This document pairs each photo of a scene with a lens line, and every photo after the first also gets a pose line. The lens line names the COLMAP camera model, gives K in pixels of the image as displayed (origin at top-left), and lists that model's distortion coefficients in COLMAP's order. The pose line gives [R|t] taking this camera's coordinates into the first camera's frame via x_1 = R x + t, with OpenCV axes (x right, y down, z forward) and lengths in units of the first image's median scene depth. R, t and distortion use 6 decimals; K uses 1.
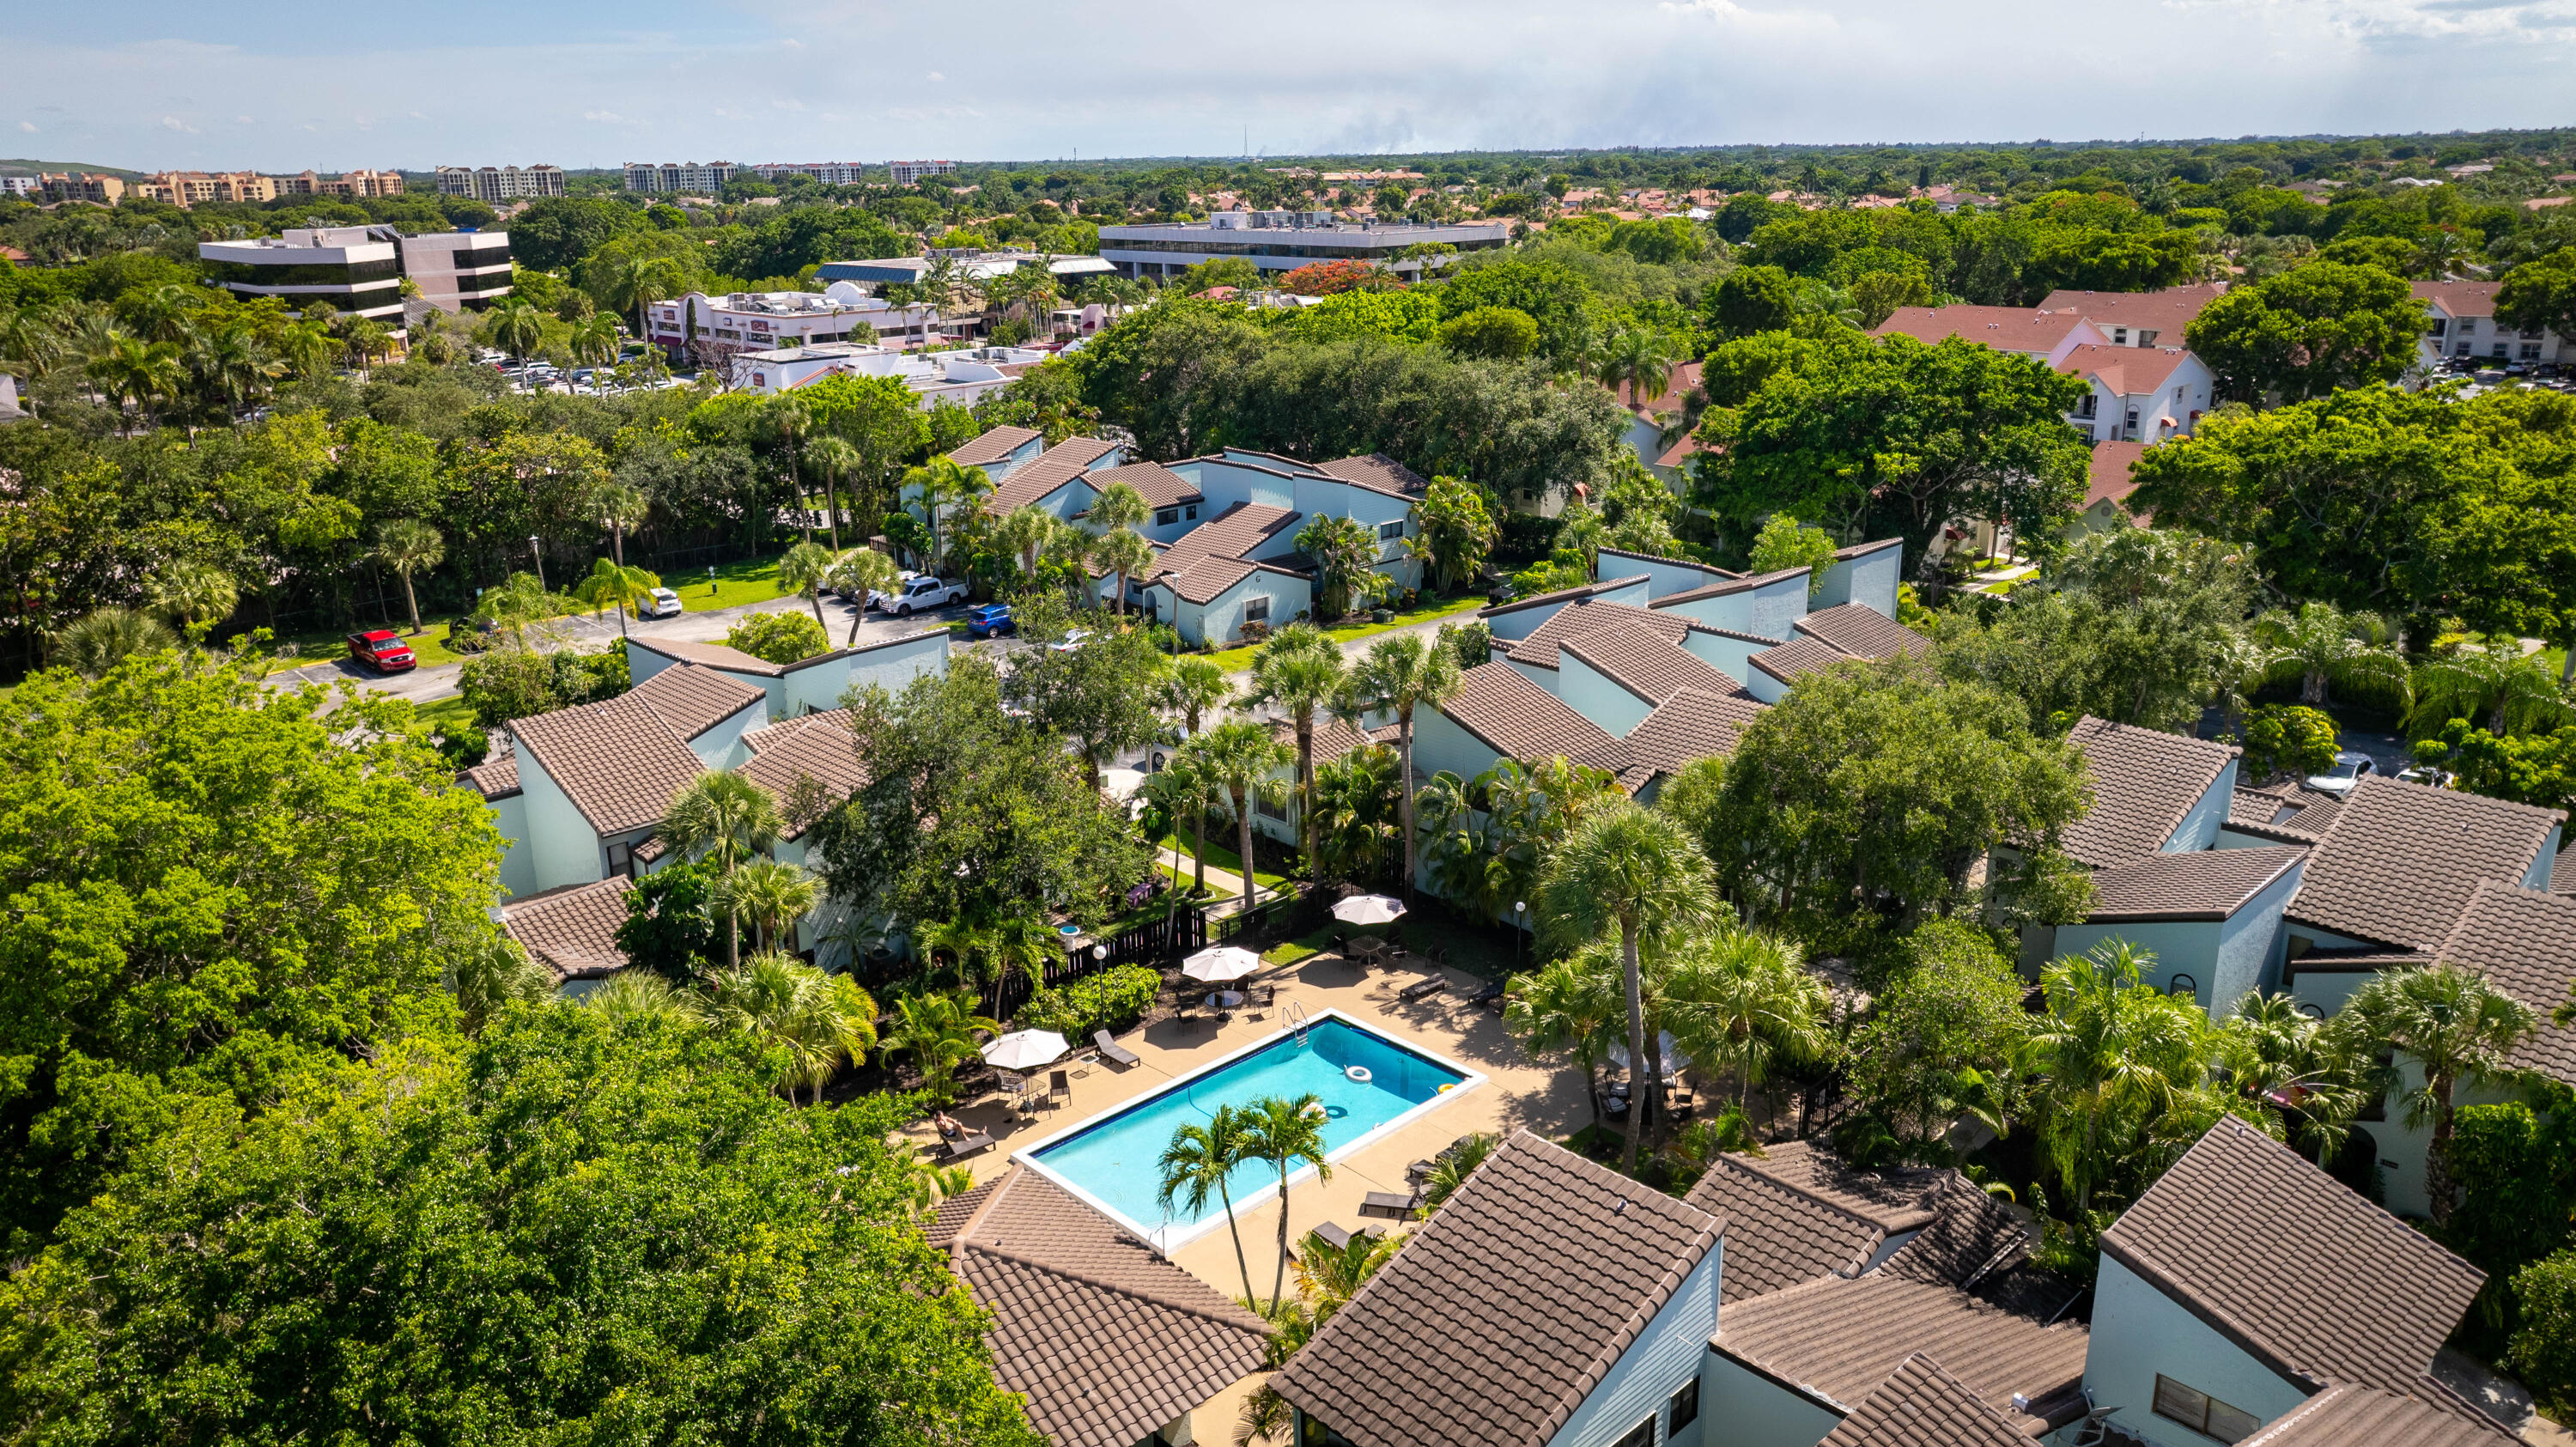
lens RADIAL K [[1806.6, 0, 1284.5], [0, 1806.6, 726.5], [0, 0, 1]] dist [-0.026106, 0.048372]
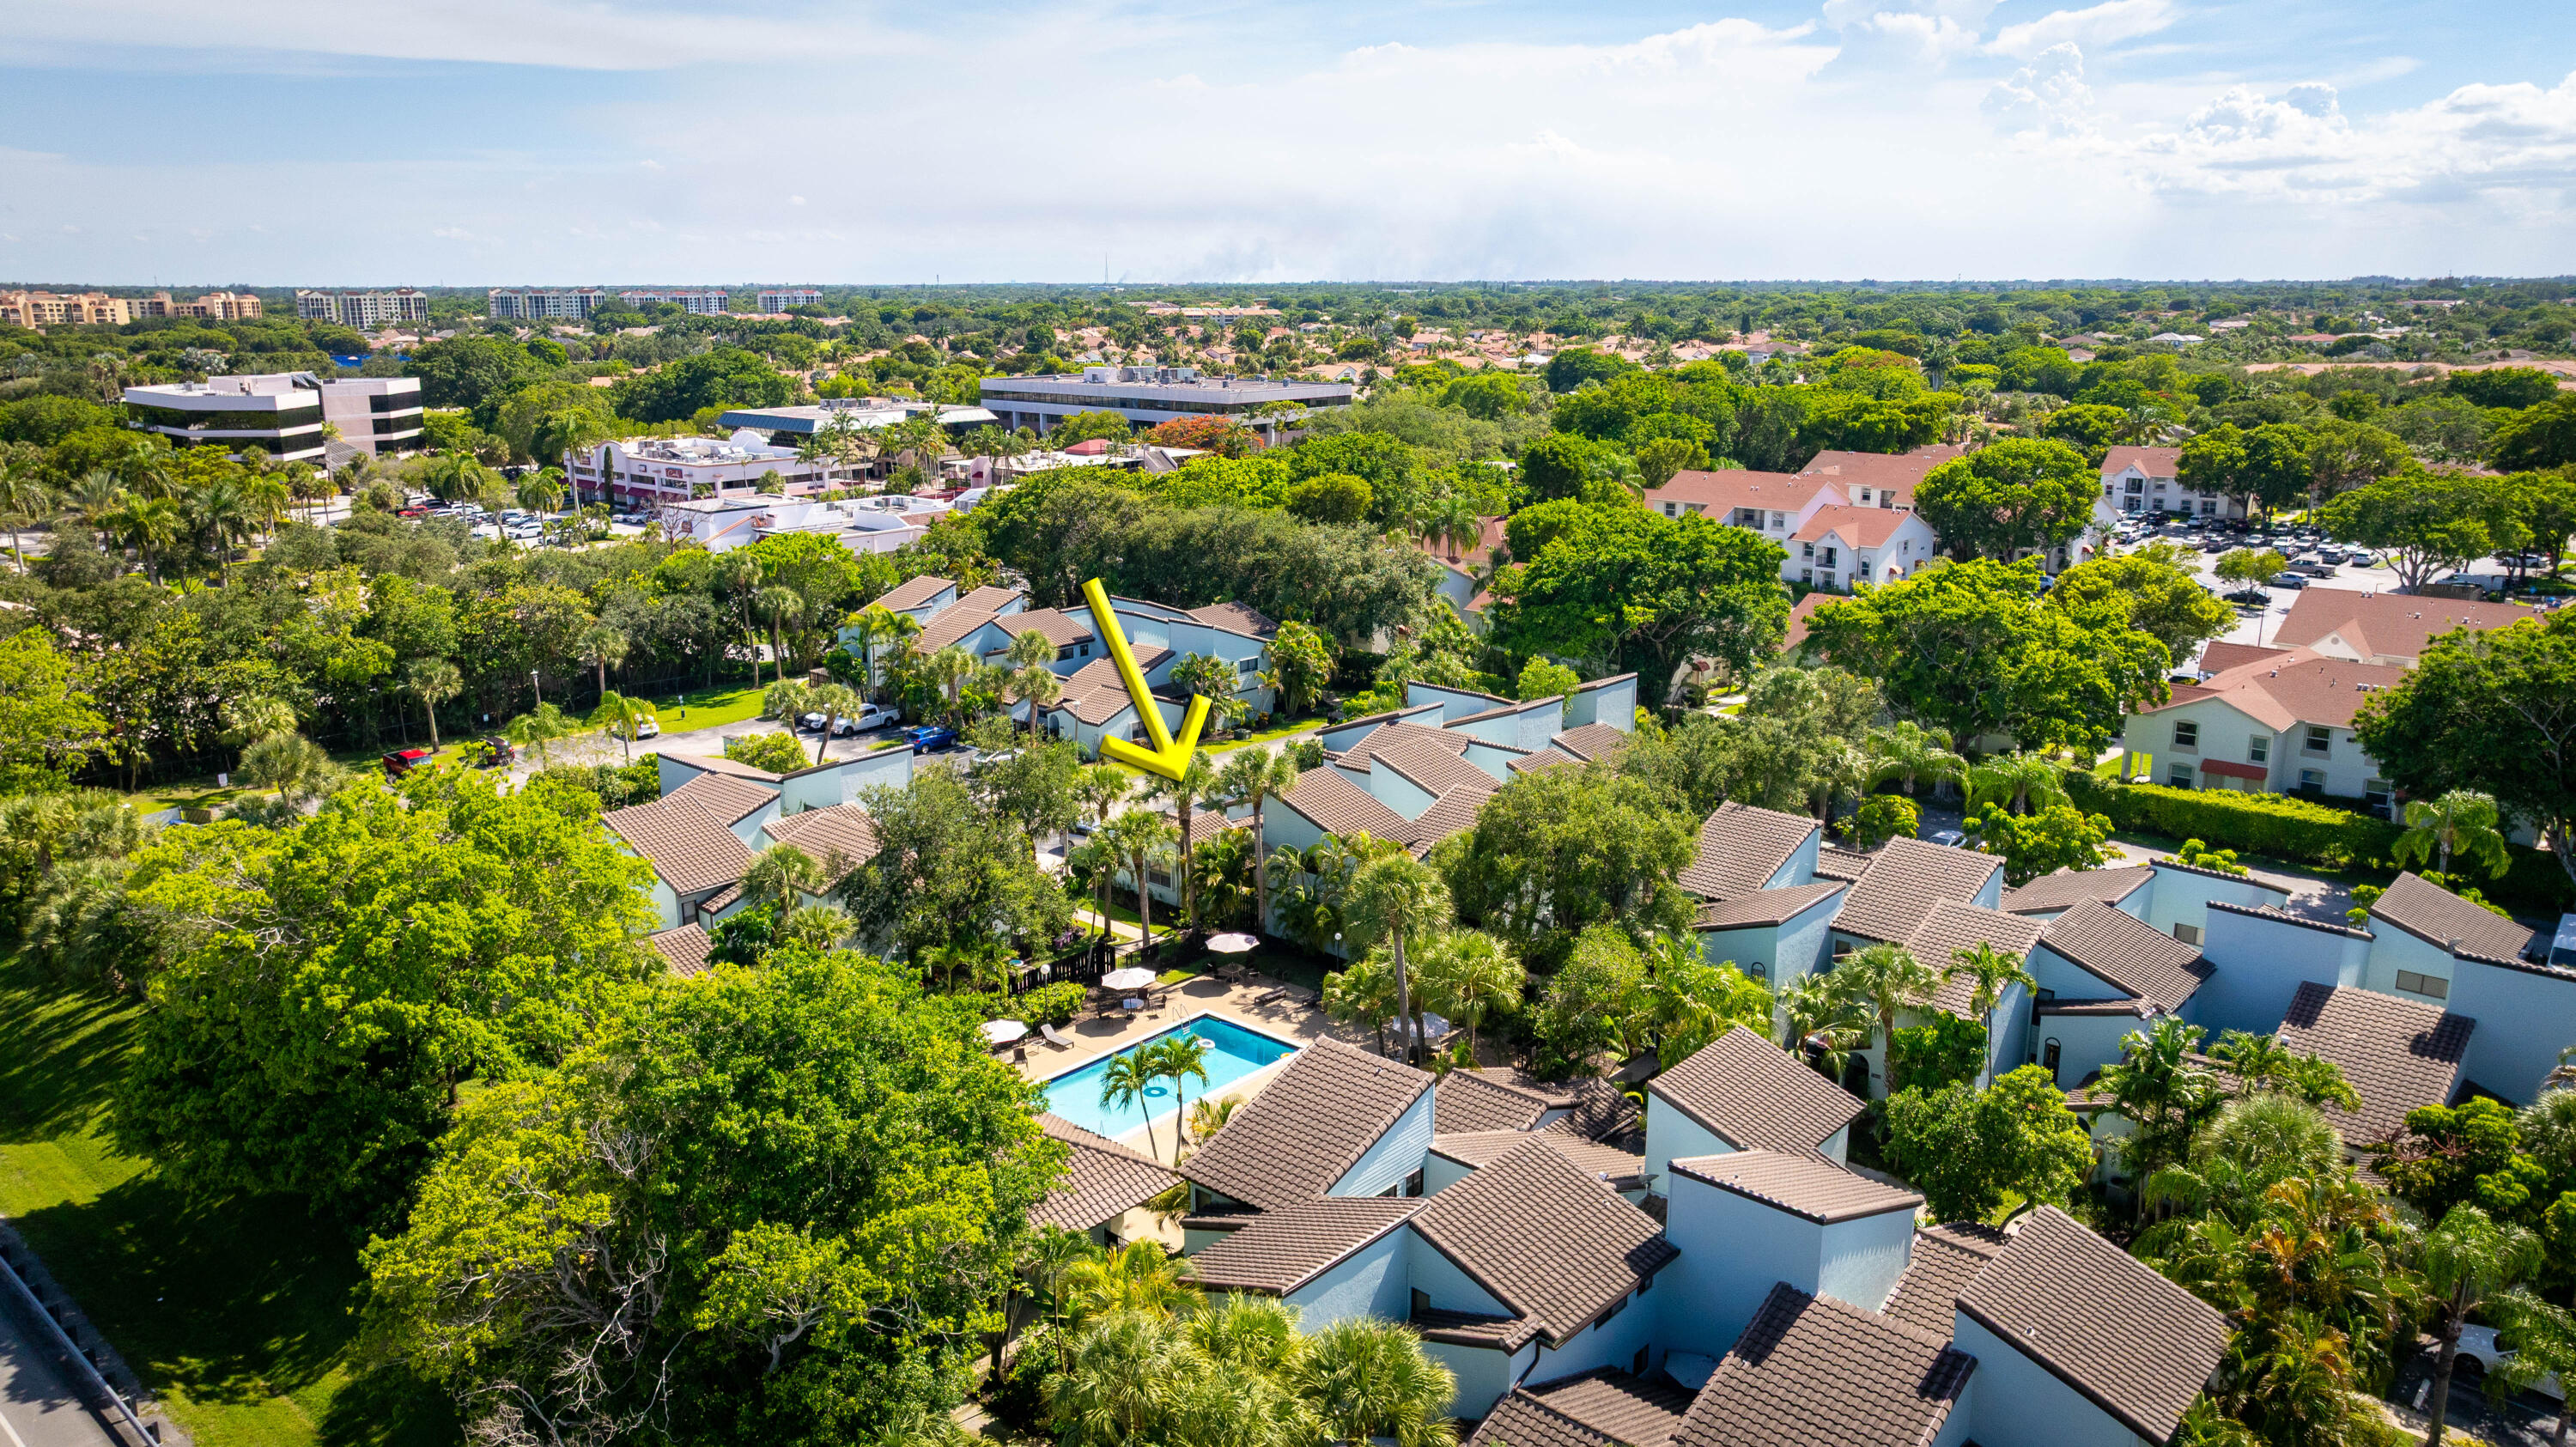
lens RADIAL K [[1806.6, 0, 1284.5], [0, 1806.6, 726.5], [0, 0, 1]] dist [-0.026106, 0.048372]
pose [[0.997071, -0.004063, 0.076380, -0.010603], [0.009078, 0.997816, -0.065421, 0.013978], [-0.075947, 0.065923, 0.994930, -0.224346]]
